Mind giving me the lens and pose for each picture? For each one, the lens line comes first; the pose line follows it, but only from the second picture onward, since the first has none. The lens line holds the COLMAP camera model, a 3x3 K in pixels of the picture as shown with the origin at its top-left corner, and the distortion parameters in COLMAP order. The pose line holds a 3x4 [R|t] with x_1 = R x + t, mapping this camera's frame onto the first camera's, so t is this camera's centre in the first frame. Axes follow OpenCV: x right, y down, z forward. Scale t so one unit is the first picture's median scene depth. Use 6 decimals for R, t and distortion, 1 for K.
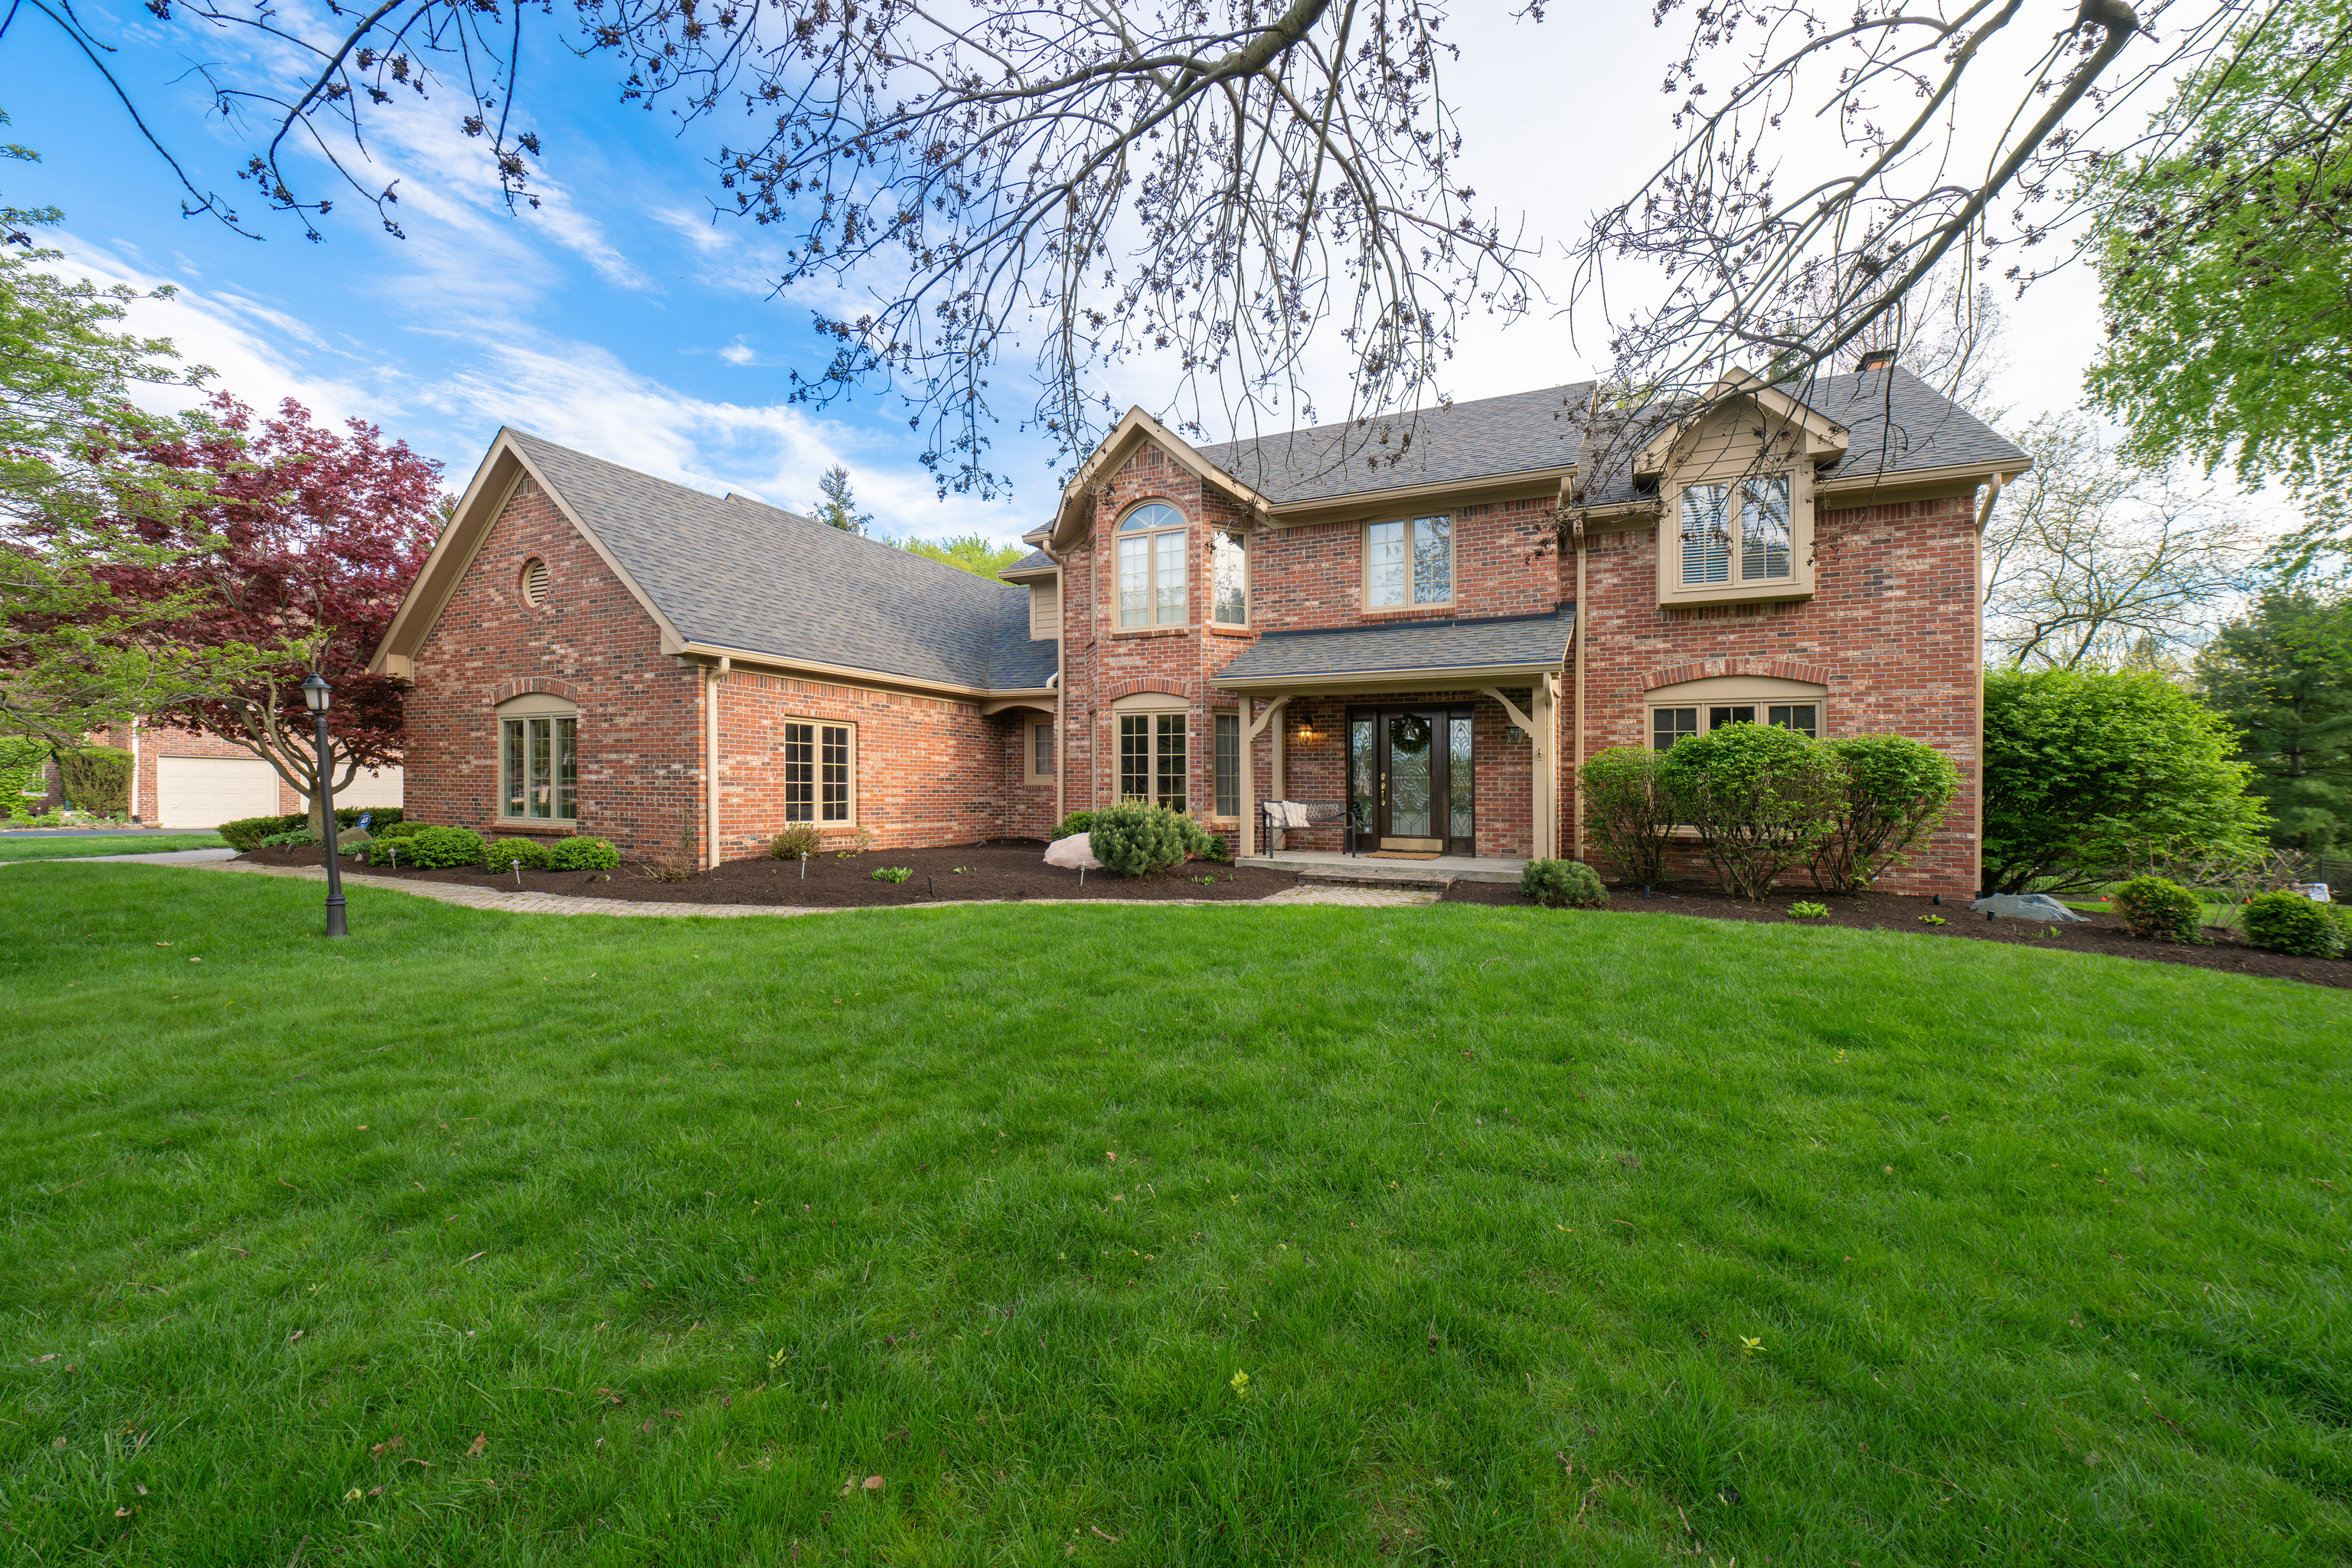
lens RADIAL K [[922.9, 0, 1175.4], [0, 922.9, 786.3], [0, 0, 1]] dist [-0.002462, -0.000217]
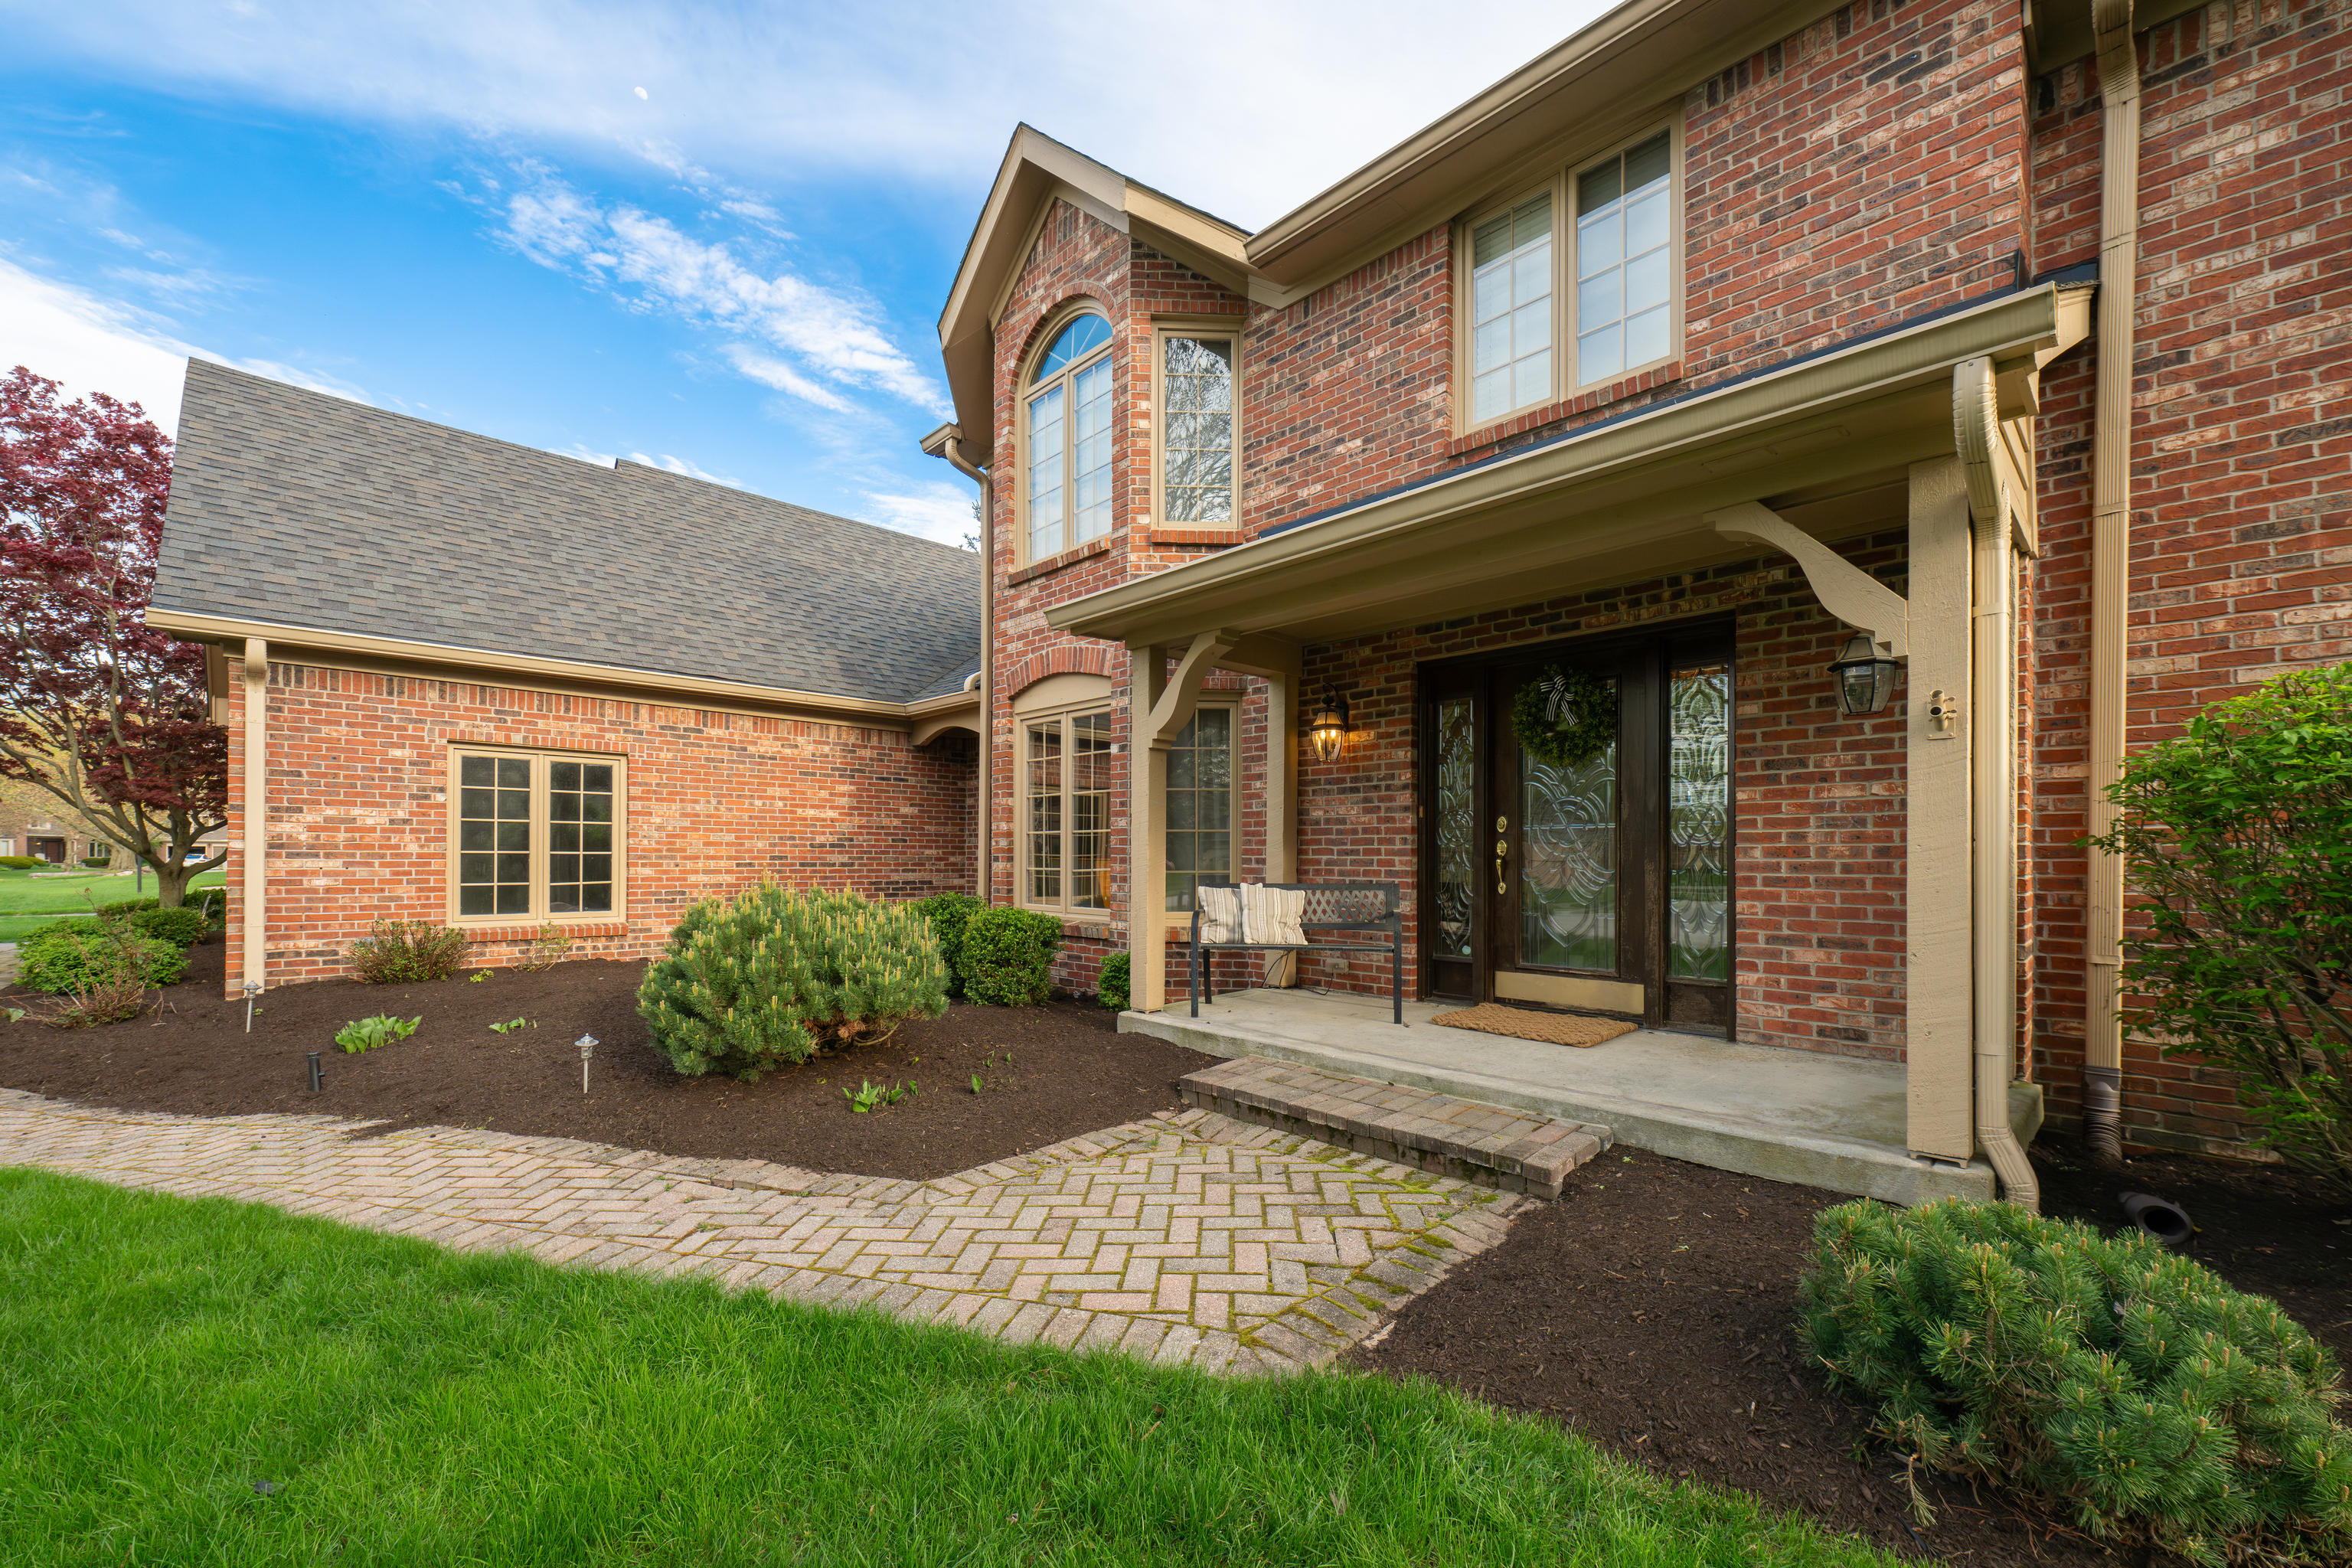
lens RADIAL K [[922.9, 0, 1187.0], [0, 922.9, 875.1], [0, 0, 1]] dist [-0.002462, -0.000217]
pose [[0.942358, -0.001028, -0.334606, 0.231155], [0.007144, 0.999829, 0.017047, 0.004072], [0.334531, -0.018455, 0.942204, 0.560055]]
